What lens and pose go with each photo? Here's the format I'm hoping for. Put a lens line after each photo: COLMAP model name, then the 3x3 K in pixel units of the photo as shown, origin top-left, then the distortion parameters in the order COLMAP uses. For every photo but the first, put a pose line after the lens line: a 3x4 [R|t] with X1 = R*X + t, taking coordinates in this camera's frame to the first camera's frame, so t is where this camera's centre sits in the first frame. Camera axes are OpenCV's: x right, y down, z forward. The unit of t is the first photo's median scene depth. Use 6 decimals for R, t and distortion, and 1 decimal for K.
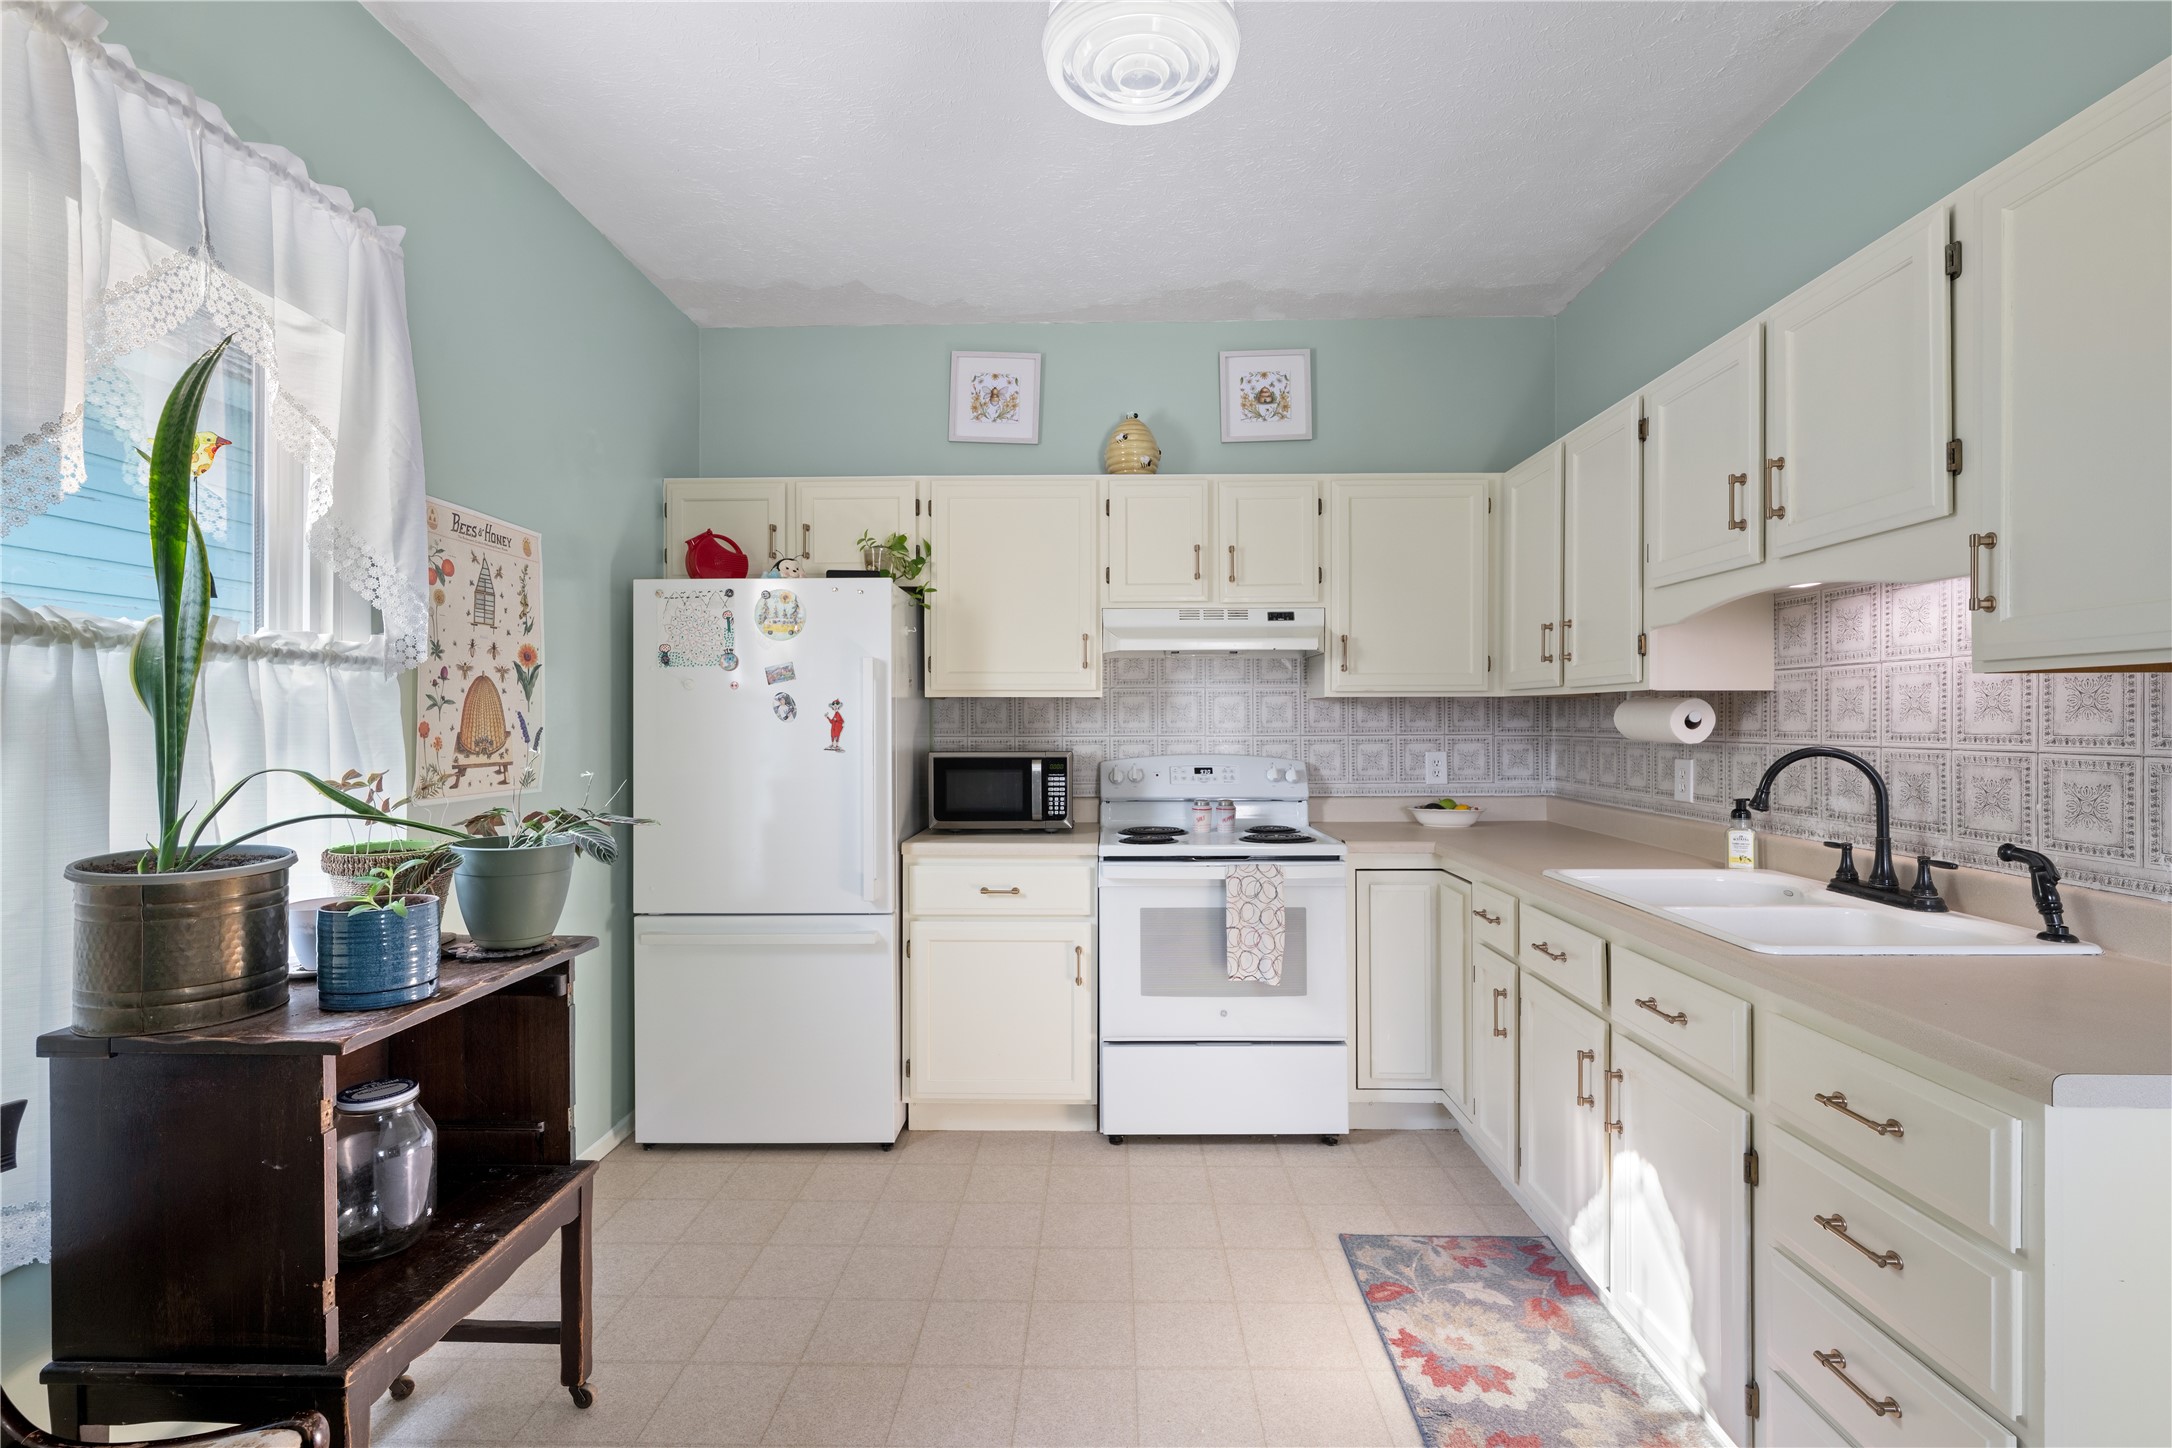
lens RADIAL K [[984.4, 0, 1086.2], [0, 984.4, 728.9], [0, 0, 1]] dist [-0.008020, -0.000297]
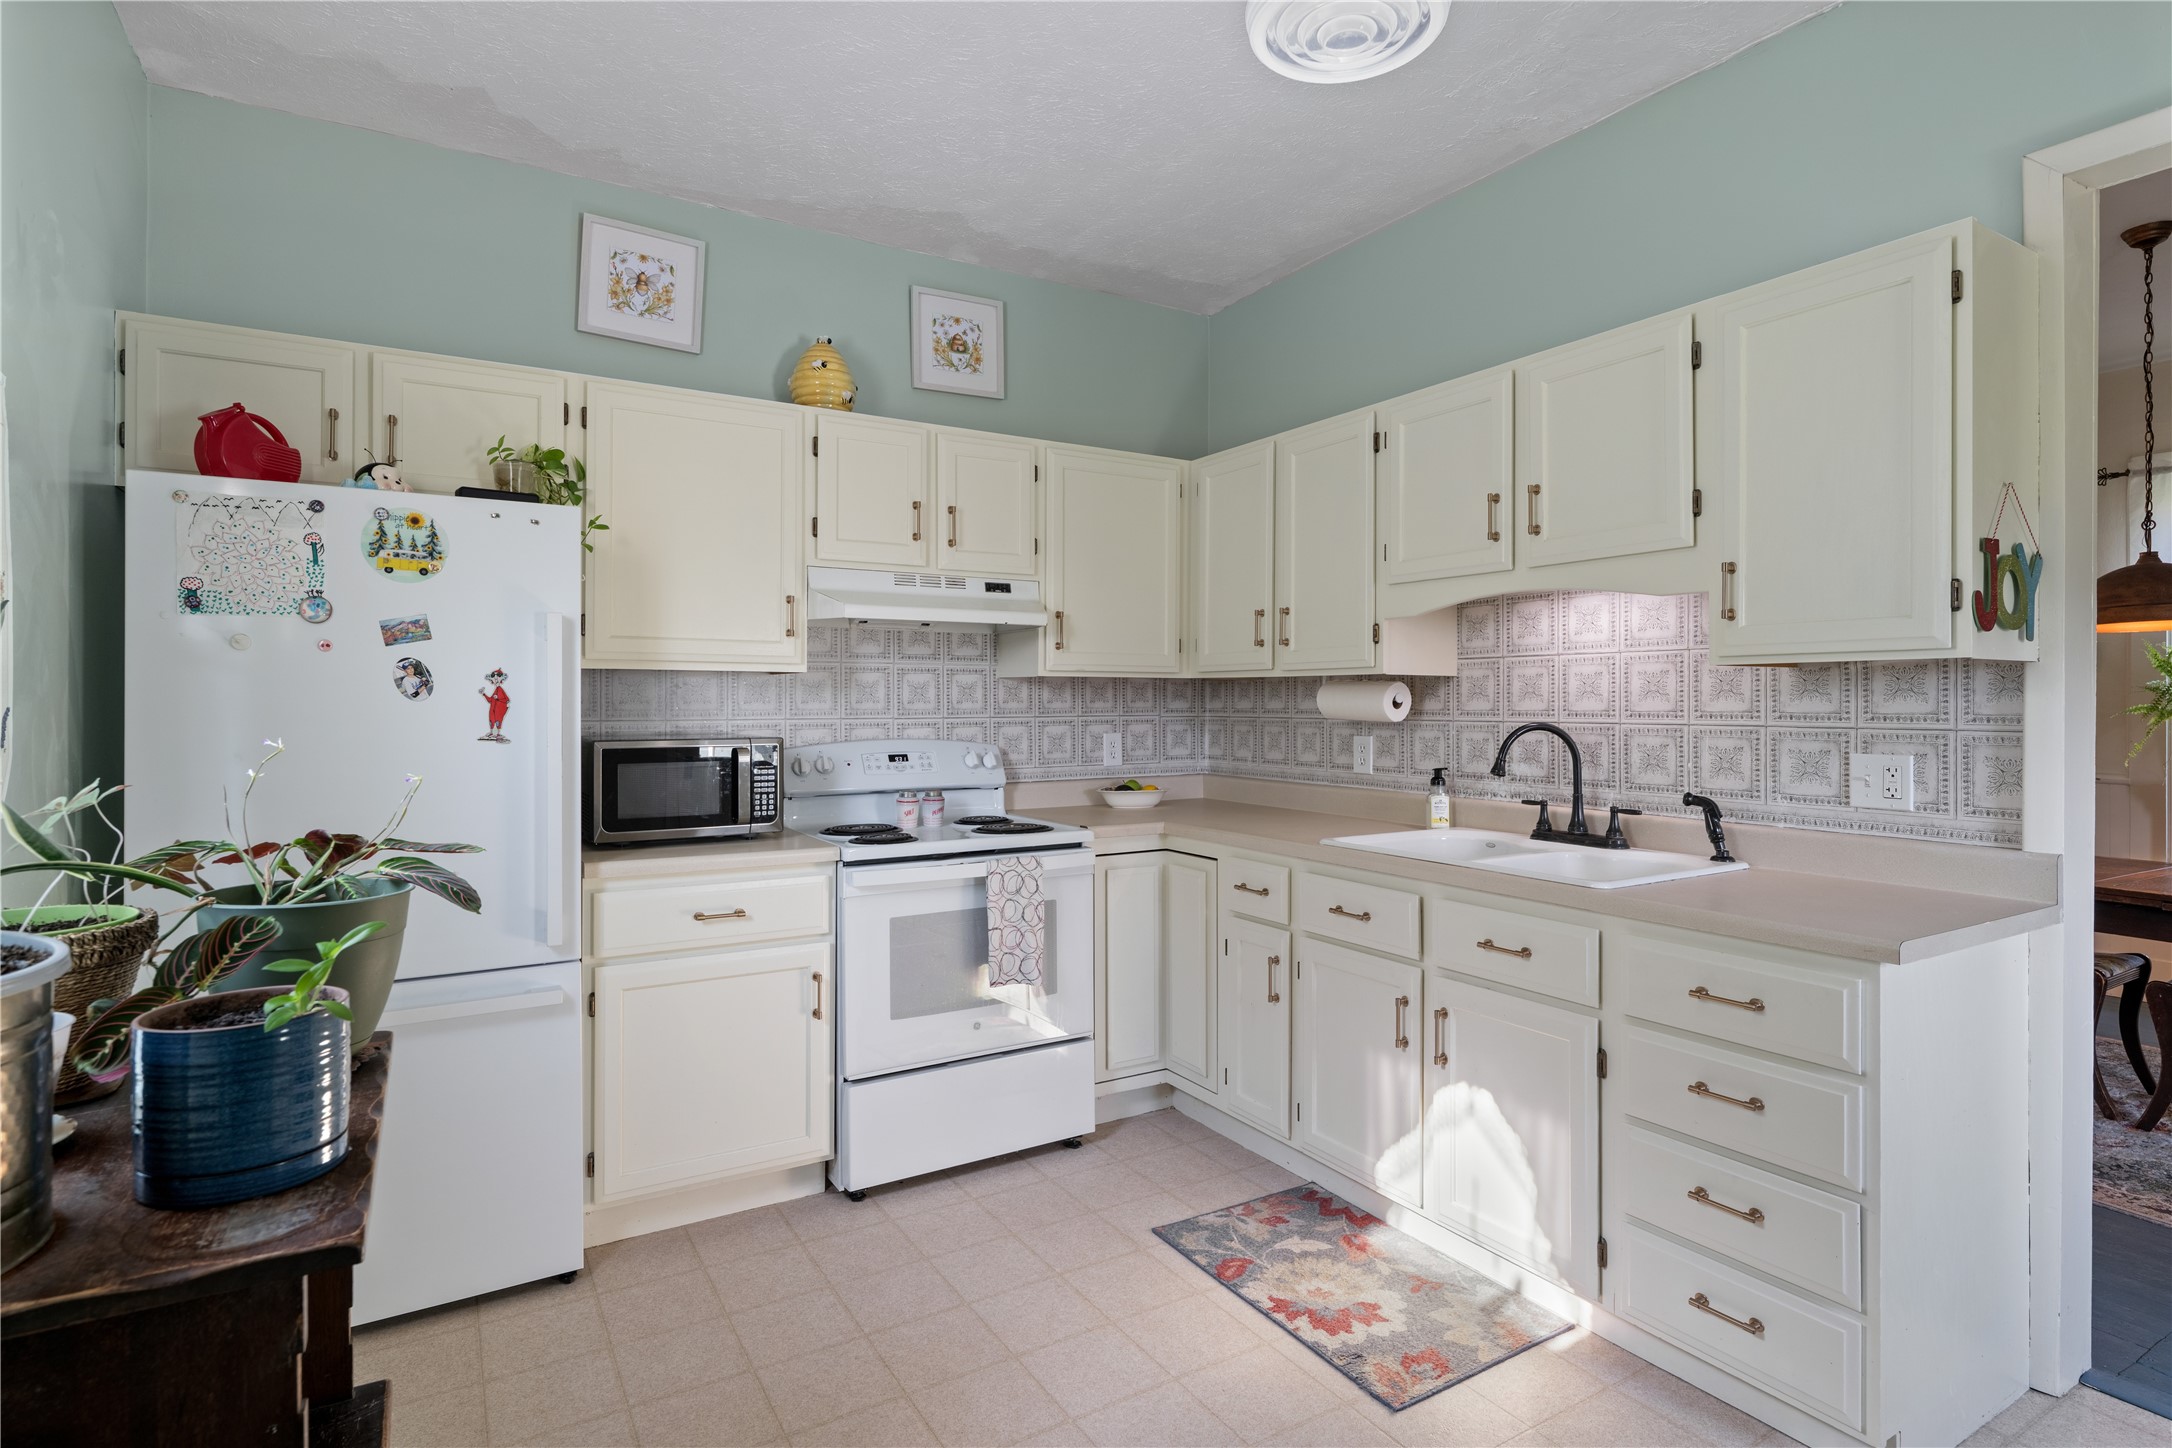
lens RADIAL K [[1099.8, 0, 1089.2], [0, 1099.8, 709.0], [0, 0, 1]] dist [-0.013546, 0.001373]
pose [[0.843394, -0.000836, 0.537296, -0.313879], [0.002827, 0.999992, -0.002883, 0.002396], [-0.537289, 0.003950, 0.843389, 0.096750]]
